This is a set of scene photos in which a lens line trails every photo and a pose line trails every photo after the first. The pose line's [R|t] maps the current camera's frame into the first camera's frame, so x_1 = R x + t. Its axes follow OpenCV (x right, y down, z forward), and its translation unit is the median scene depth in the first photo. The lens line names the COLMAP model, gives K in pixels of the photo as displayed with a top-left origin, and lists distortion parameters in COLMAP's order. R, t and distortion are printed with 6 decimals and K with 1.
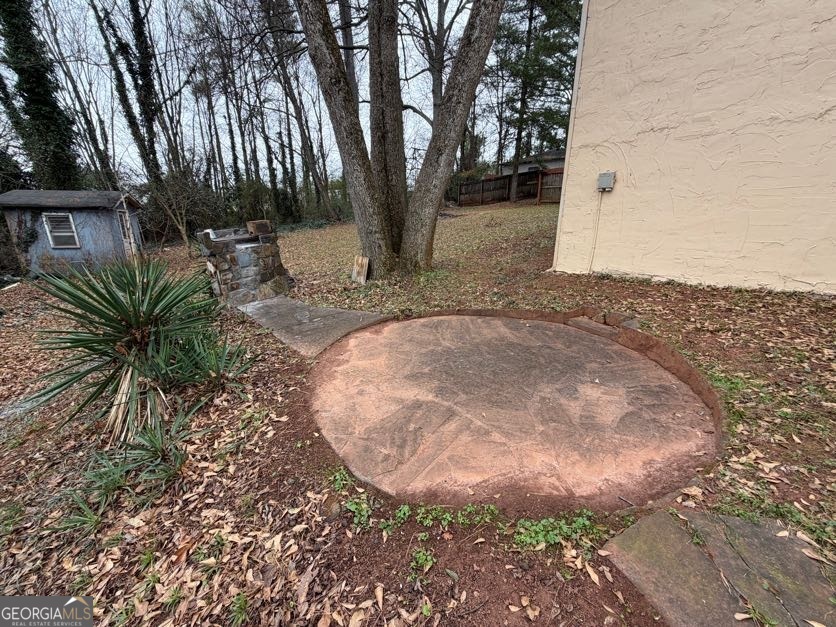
lens RADIAL K [[319.8, 0, 418.0], [0, 319.8, 313.5], [0, 0, 1]] dist [-0.000091, -0.000050]
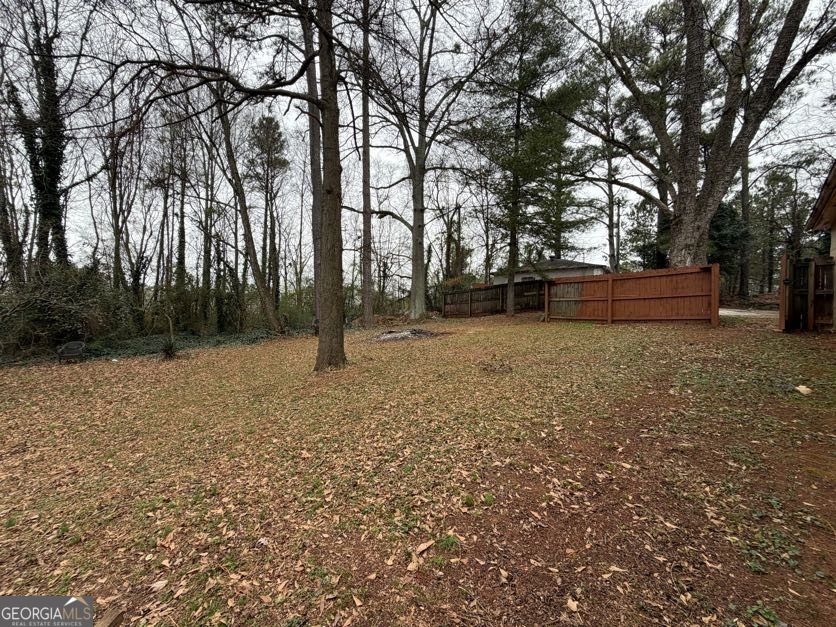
lens RADIAL K [[333.8, 0, 418.0], [0, 333.8, 313.5], [0, 0, 1]] dist [-0.000152, 0.000000]
pose [[0.999111, 0.027113, 0.032271, 0.037590], [-0.015601, 0.949144, -0.314455, -0.080242], [-0.039156, 0.313672, 0.948724, 0.197385]]
